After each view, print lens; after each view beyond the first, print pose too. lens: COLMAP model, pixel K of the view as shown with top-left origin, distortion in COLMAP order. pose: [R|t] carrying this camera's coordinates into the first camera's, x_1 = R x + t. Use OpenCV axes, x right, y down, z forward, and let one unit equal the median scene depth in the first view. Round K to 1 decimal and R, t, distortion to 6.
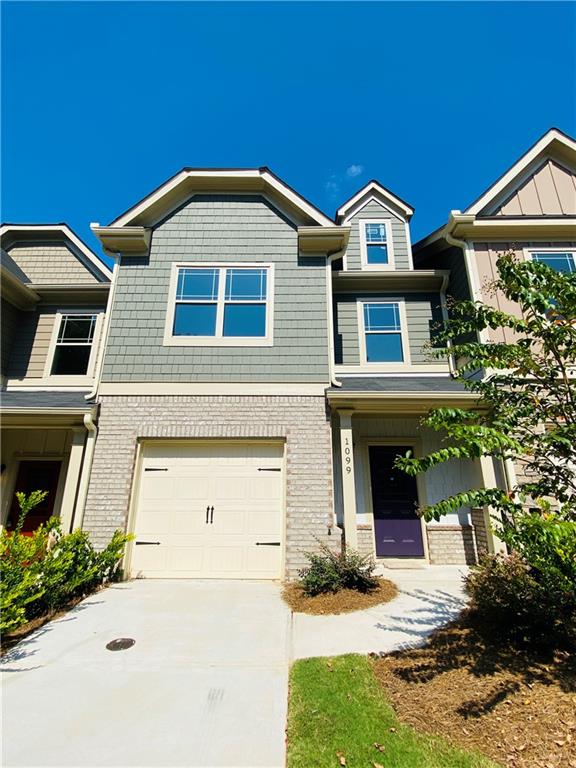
lens RADIAL K [[351.7, 0, 288.0], [0, 351.7, 384.0], [0, 0, 1]] dist [0.024707, -0.000054]
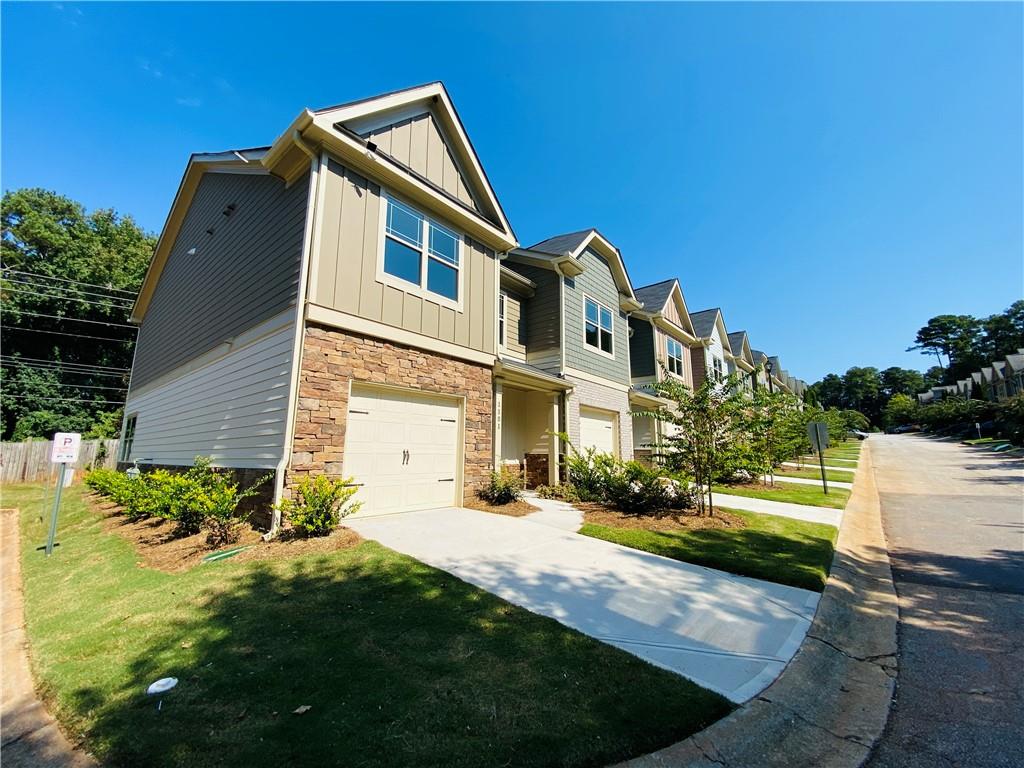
lens RADIAL K [[420.1, 0, 512.0], [0, 420.1, 384.0], [0, 0, 1]] dist [0.019344, -0.020749]
pose [[0.631550, 0.138078, 0.762941, -0.931161], [-0.243432, 0.969568, 0.026036, 0.036795], [-0.736129, -0.202168, 0.645943, -0.019172]]
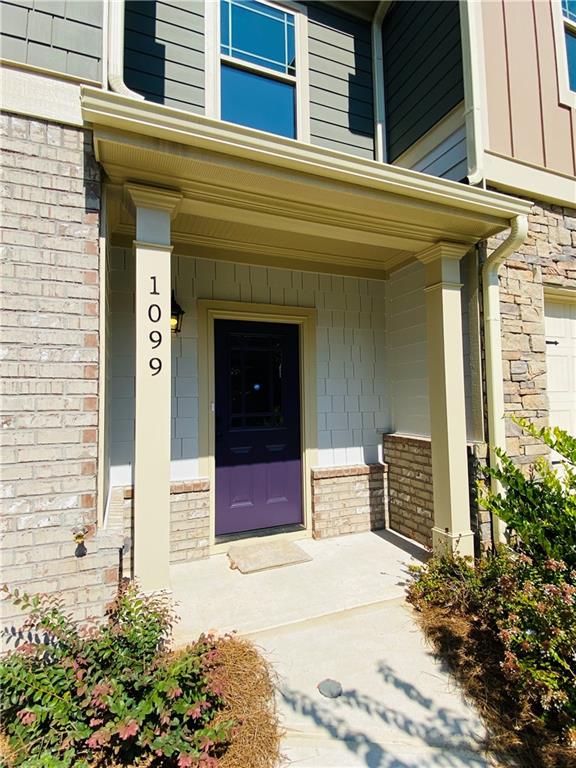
lens RADIAL K [[399.5, 0, 288.0], [0, 399.5, 384.0], [0, 0, 1]] dist [0.039730, 0.000070]
pose [[0.915359, 0.000151, 0.402639, 0.120386], [-0.109501, 0.962403, 0.248577, 0.134546], [-0.387463, -0.271627, 0.880960, 0.541643]]
